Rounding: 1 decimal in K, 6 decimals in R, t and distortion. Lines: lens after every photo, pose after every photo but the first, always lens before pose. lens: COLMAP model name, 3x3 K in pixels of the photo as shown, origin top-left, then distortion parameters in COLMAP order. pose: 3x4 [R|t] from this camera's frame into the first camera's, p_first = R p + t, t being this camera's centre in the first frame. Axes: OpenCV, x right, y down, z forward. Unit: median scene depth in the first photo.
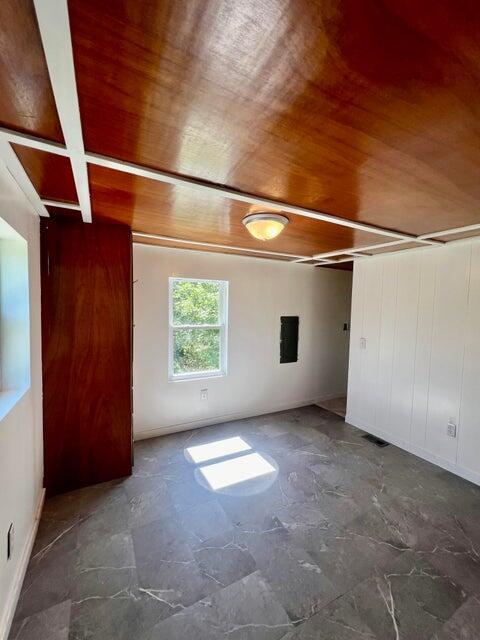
lens RADIAL K [[260.4, 0, 241.9], [0, 260.4, 317.6], [0, 0, 1]] dist [-0.012842, 0.000128]
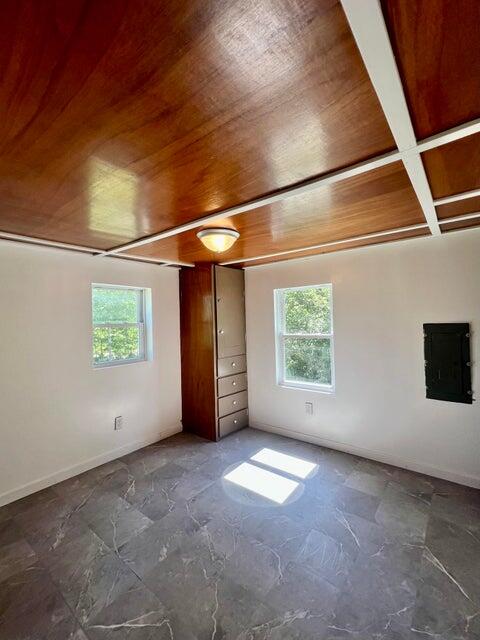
lens RADIAL K [[279.5, 0, 243.4], [0, 279.5, 325.5], [0, 0, 1]] dist [0.000739, -0.000010]
pose [[0.402066, -0.005503, -0.915594, 0.882288], [0.004949, 0.999980, -0.003837, 0.000807], [0.915597, -0.002988, 0.402085, 0.488057]]
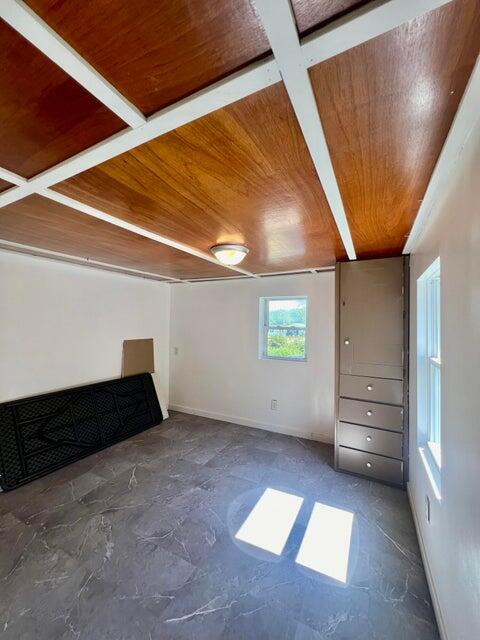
lens RADIAL K [[260.4, 0, 242.4], [0, 260.4, 319.6], [0, 0, 1]] dist [-0.012842, 0.000128]
pose [[-0.822056, -0.039393, -0.568043, 0.534329], [-0.047591, 0.998867, -0.000399, -0.042073], [0.567415, 0.026705, -0.822999, 1.530731]]
